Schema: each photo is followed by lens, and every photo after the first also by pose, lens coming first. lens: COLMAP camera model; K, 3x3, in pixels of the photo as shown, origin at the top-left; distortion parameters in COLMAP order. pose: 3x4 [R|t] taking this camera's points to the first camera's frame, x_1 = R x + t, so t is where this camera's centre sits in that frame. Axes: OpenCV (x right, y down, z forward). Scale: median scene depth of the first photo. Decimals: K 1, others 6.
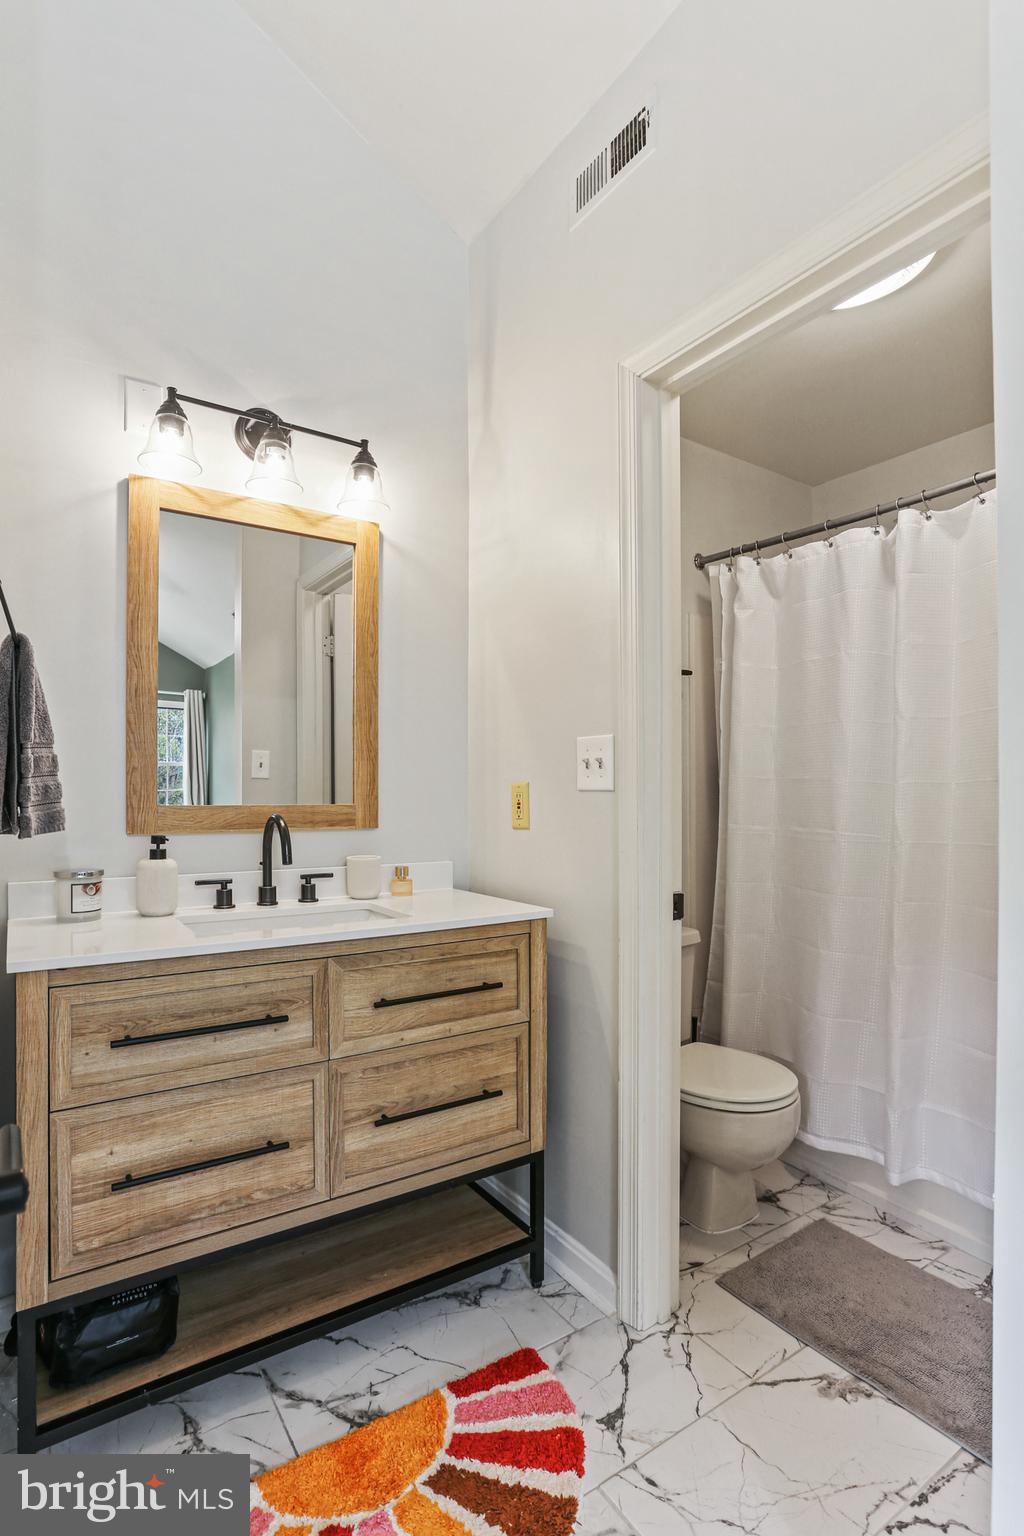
lens RADIAL K [[776.4, 0, 518.2], [0, 776.4, 797.5], [0, 0, 1]] dist [-0.028052, 0.014262]
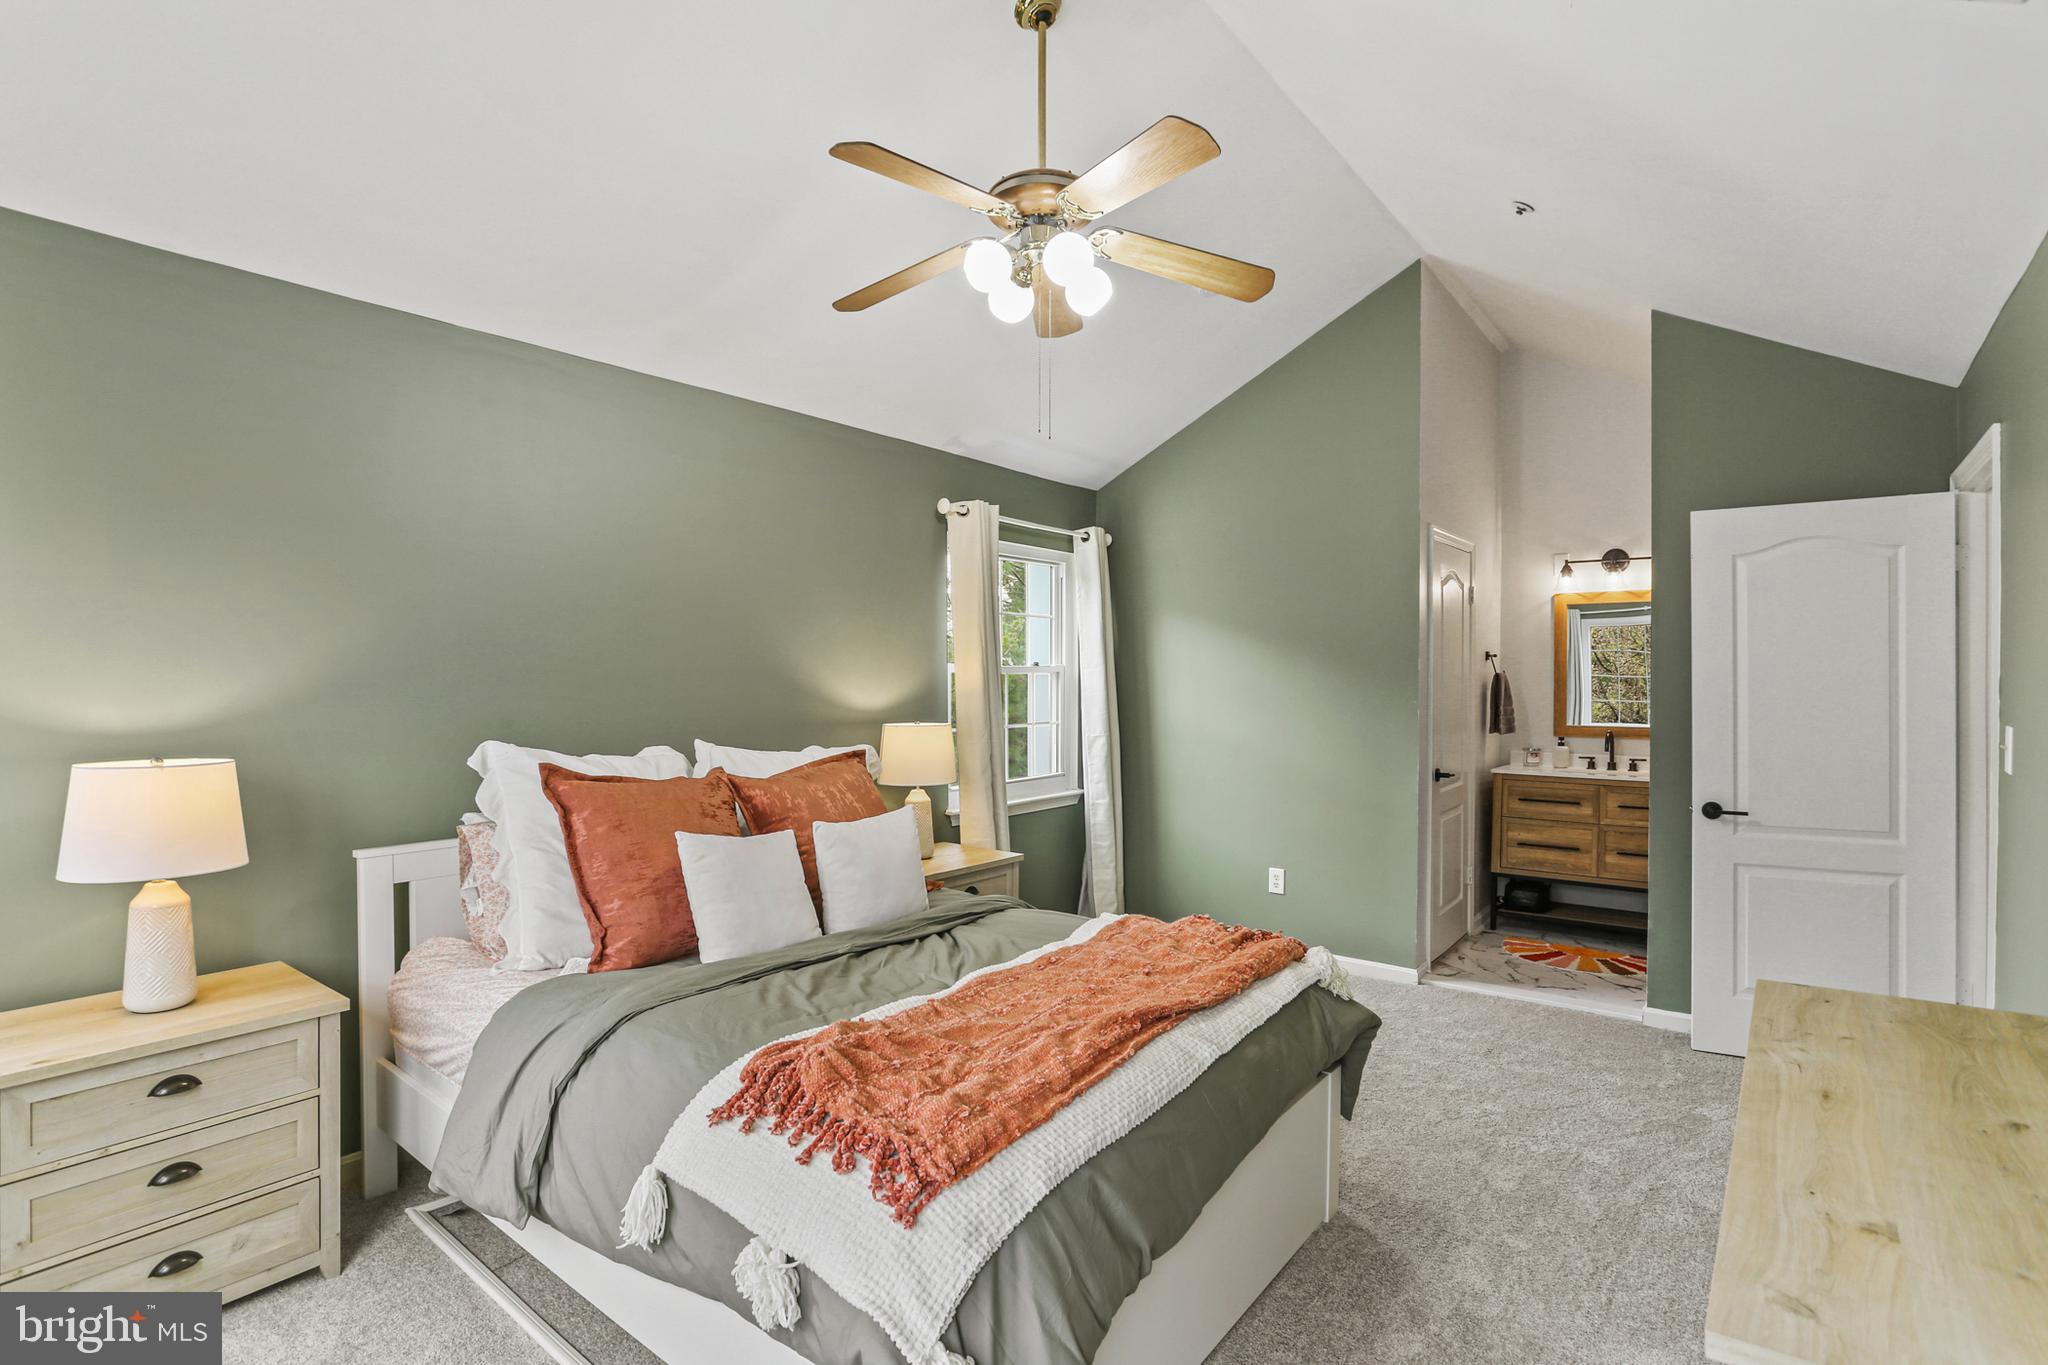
lens RADIAL K [[1035.2, 0, 1027.0], [0, 1035.2, 679.2], [0, 0, 1]] dist [-0.028052, 0.014262]
pose [[0.304047, -0.005209, -0.952643, 2.100388], [-0.010010, 0.999912, -0.008662, -0.089089], [0.952604, 0.012169, 0.303968, -1.621837]]
